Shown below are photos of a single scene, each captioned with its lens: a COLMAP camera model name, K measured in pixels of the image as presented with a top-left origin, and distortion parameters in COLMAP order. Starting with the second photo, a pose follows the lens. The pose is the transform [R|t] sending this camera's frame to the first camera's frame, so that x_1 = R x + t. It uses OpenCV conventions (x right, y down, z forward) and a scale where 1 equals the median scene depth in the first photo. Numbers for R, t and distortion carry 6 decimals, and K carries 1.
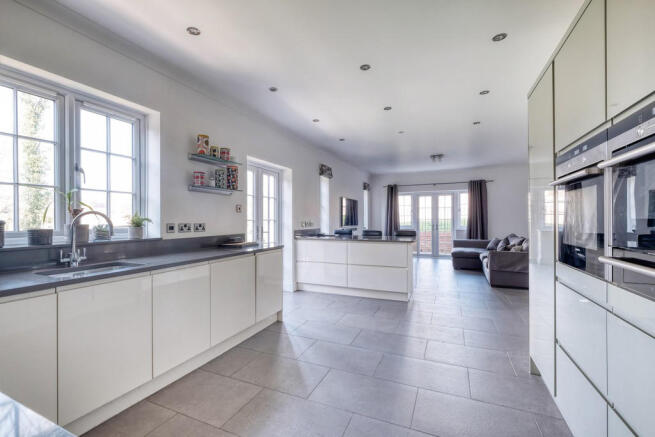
lens RADIAL K [[285.5, 0, 328.1], [0, 285.5, 218.8], [0, 0, 1]] dist [-0.002246, -0.000067]
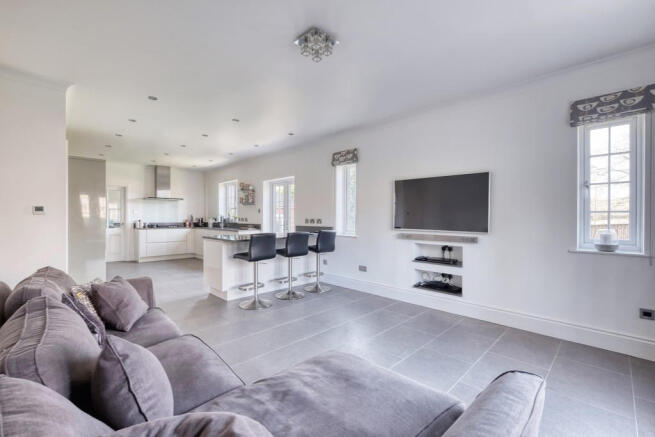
lens RADIAL K [[285.5, 0, 312.8], [0, 285.5, 216.3], [0, 0, 1]] dist [-0.002246, -0.000067]
pose [[-0.432404, -0.000694, -0.901680, 1.254760], [0.001633, 0.999997, -0.001553, 0.004551], [0.901679, -0.002144, -0.432401, 2.135519]]
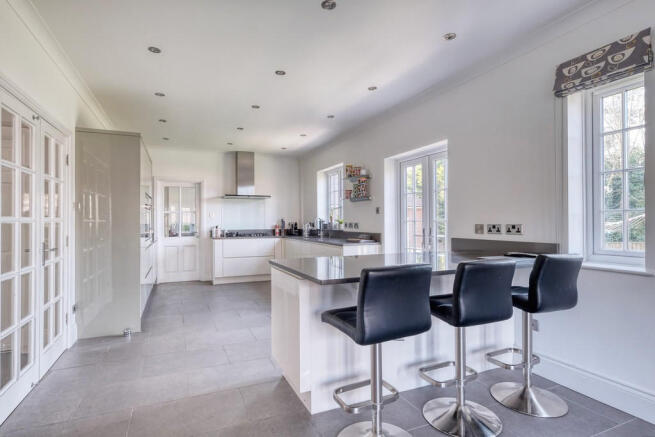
lens RADIAL K [[327.2, 0, 328.1], [0, 327.2, 219.0], [0, 0, 1]] dist [-0.002657, -0.000355]
pose [[-0.696665, -0.000455, -0.717396, 0.752217], [0.007714, 0.999937, -0.008125, 0.007019], [0.717355, -0.011195, -0.696618, 1.746519]]
